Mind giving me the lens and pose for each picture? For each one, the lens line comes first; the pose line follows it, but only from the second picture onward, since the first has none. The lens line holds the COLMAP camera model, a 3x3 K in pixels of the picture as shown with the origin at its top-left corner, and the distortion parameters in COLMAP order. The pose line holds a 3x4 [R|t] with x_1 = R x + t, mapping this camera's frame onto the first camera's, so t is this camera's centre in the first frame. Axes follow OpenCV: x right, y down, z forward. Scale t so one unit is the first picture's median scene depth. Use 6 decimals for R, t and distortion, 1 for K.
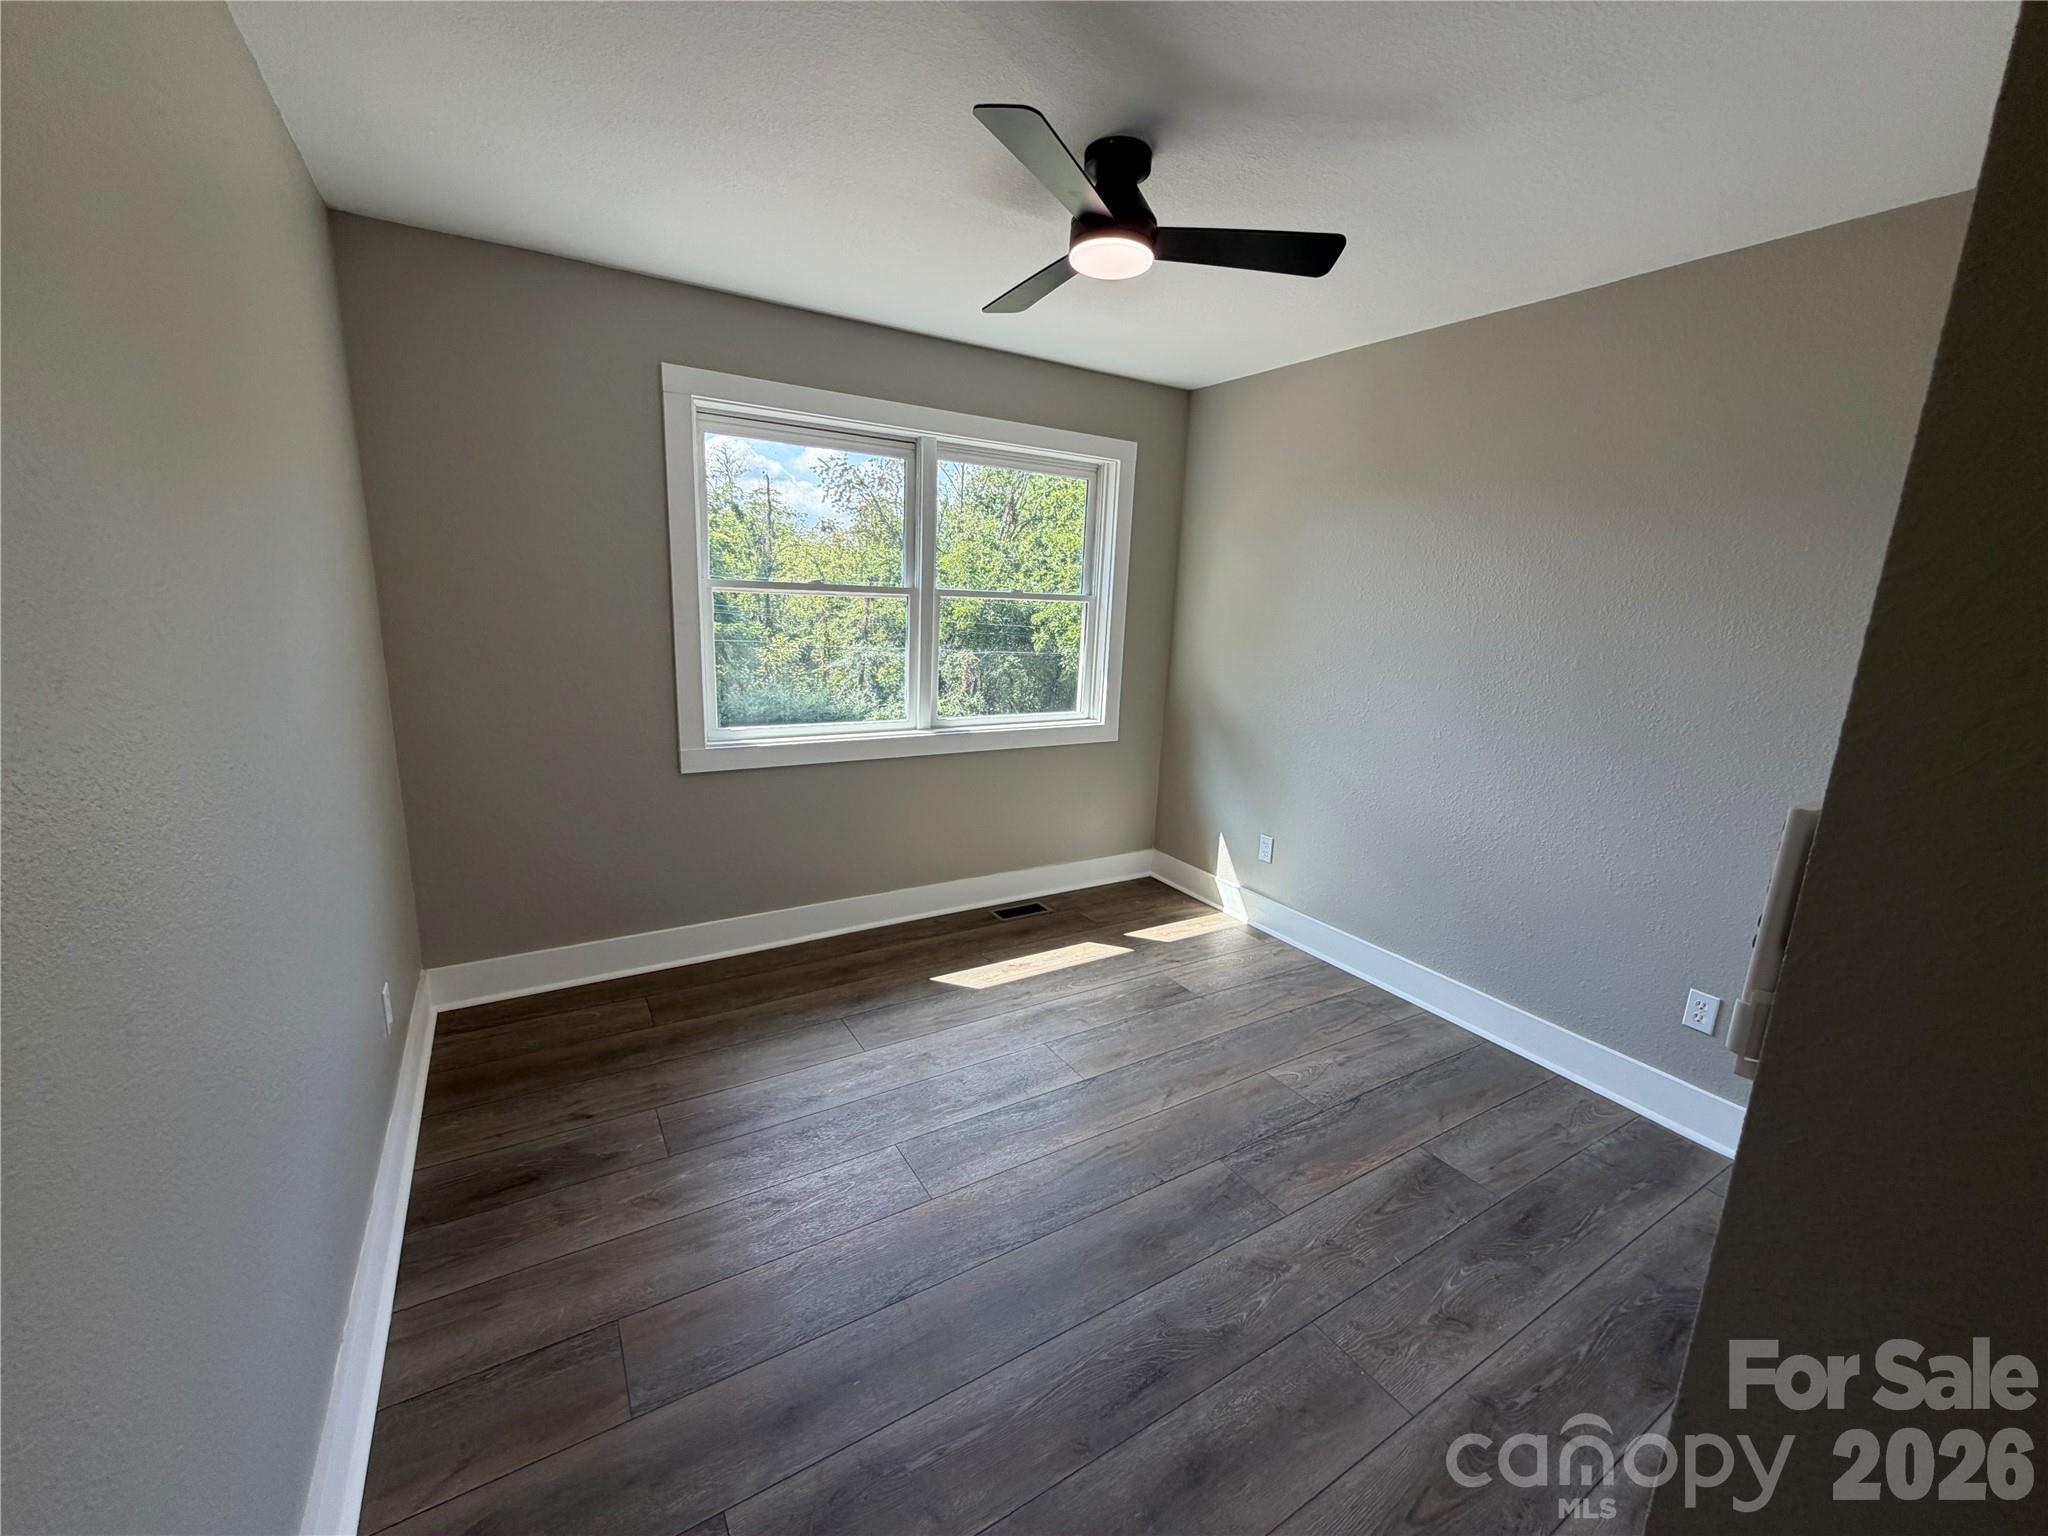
lens RADIAL K [[817.0, 0, 1015.9], [0, 817.0, 769.0], [0, 0, 1]] dist [0.007206, -0.000210]
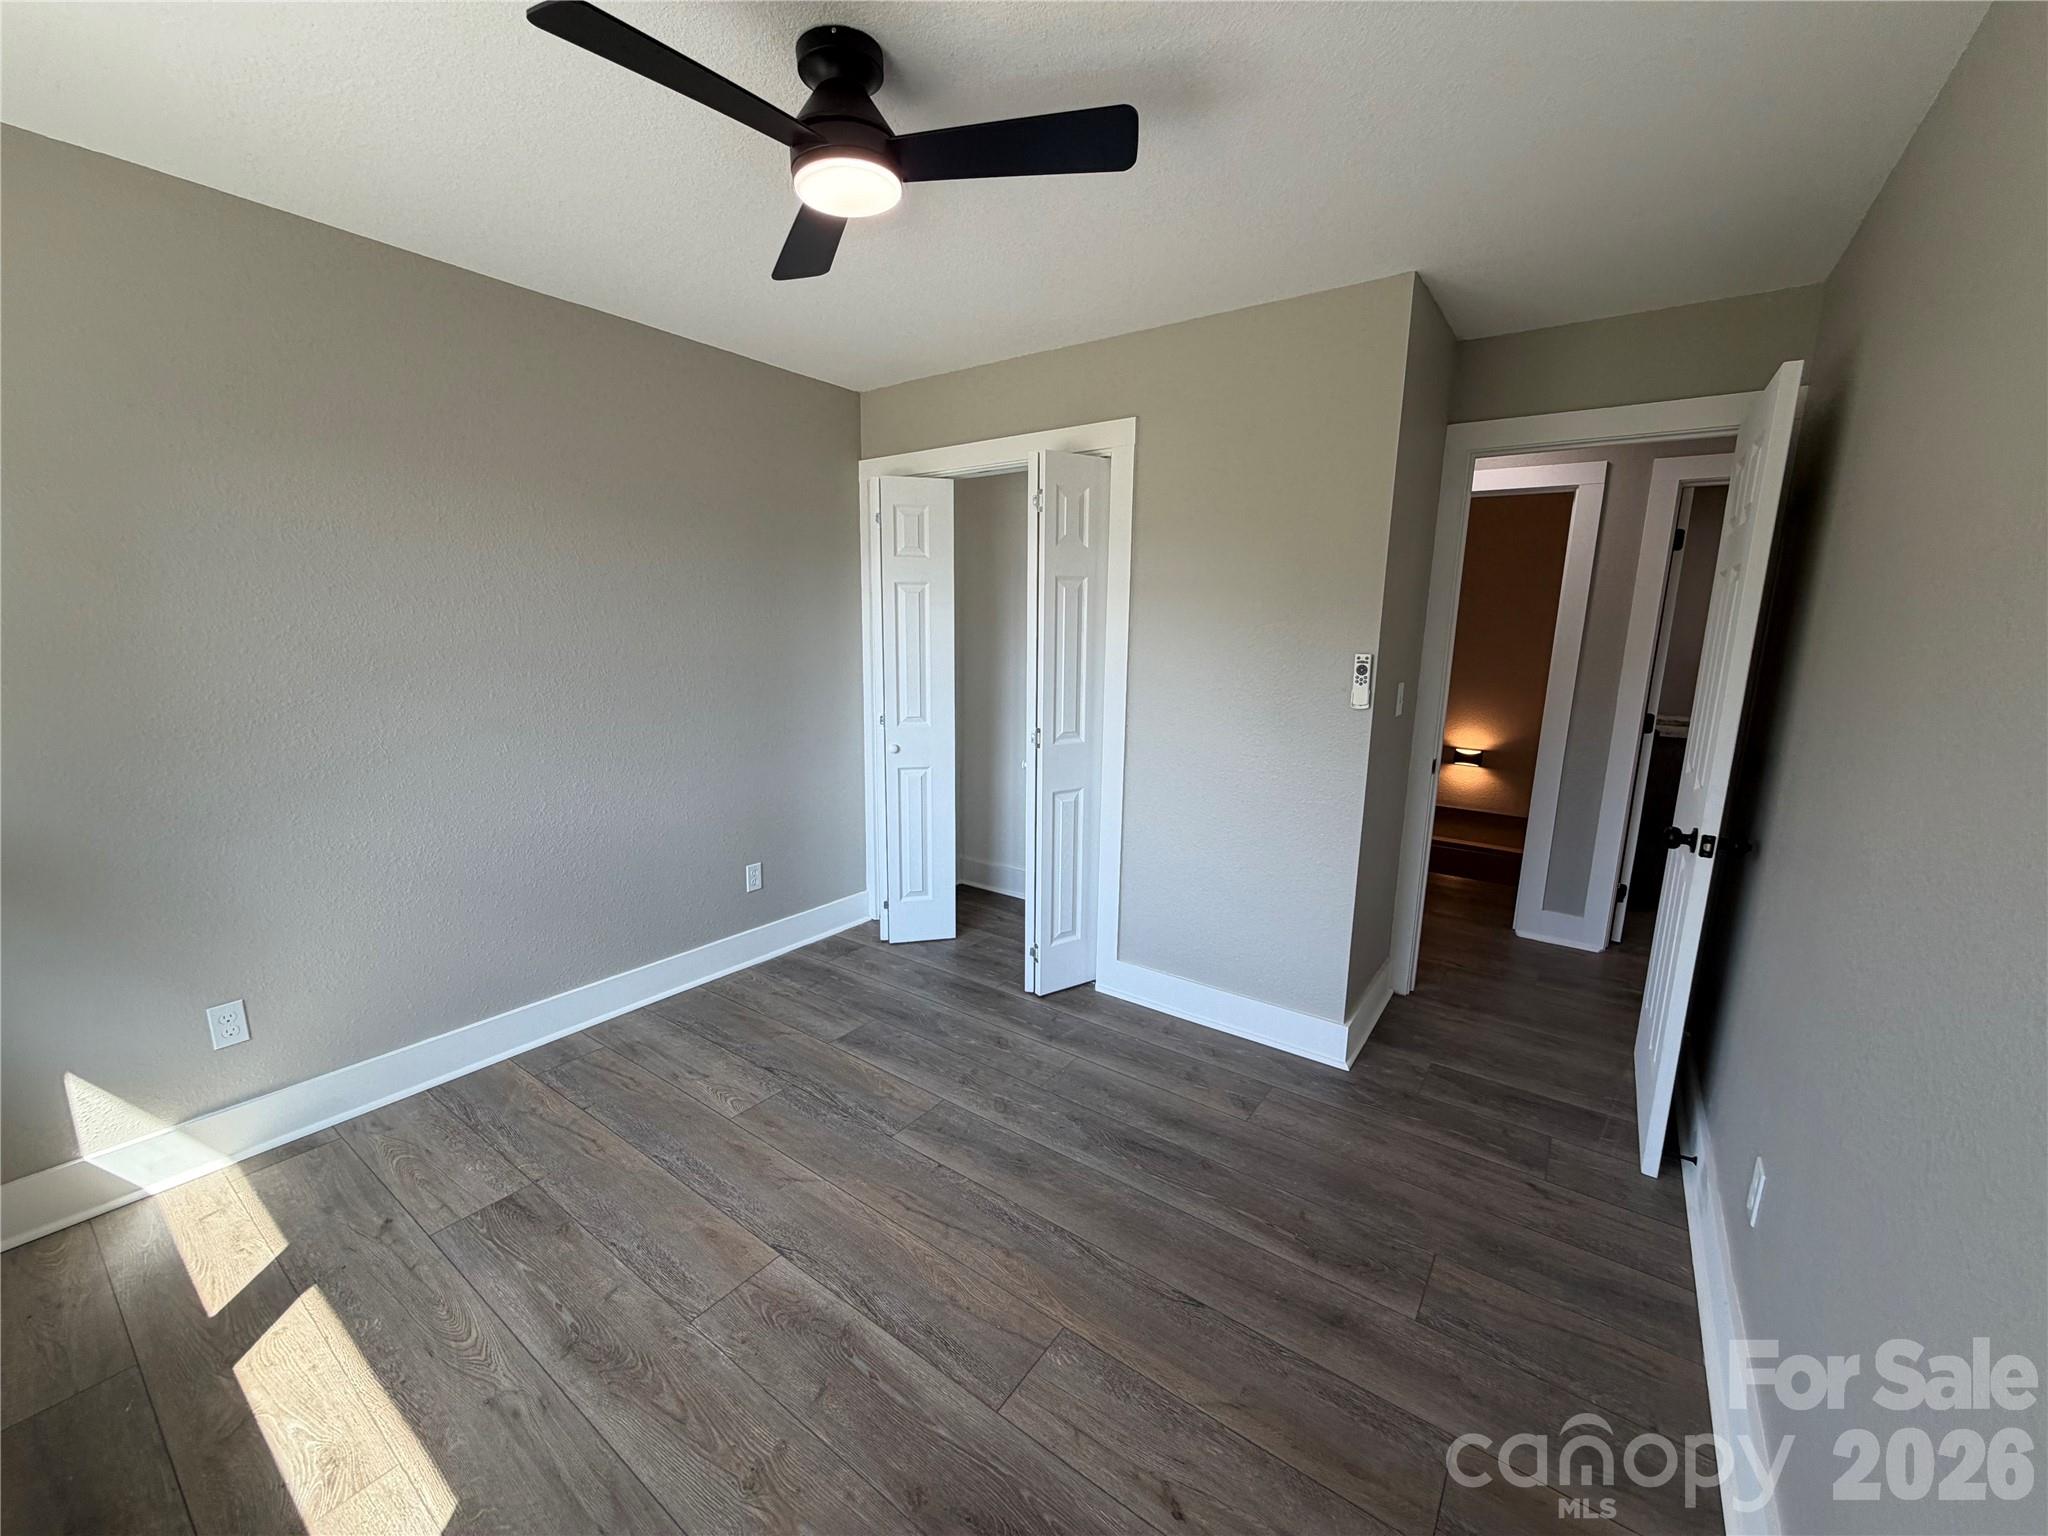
lens RADIAL K [[817.0, 0, 1023.7], [0, 817.0, 772.6], [0, 0, 1]] dist [0.007206, -0.000210]
pose [[-0.389281, -0.215017, 0.895672, -0.664715], [0.165915, 0.940102, 0.297794, -0.252229], [-0.906053, 0.264530, -0.330289, 1.073065]]
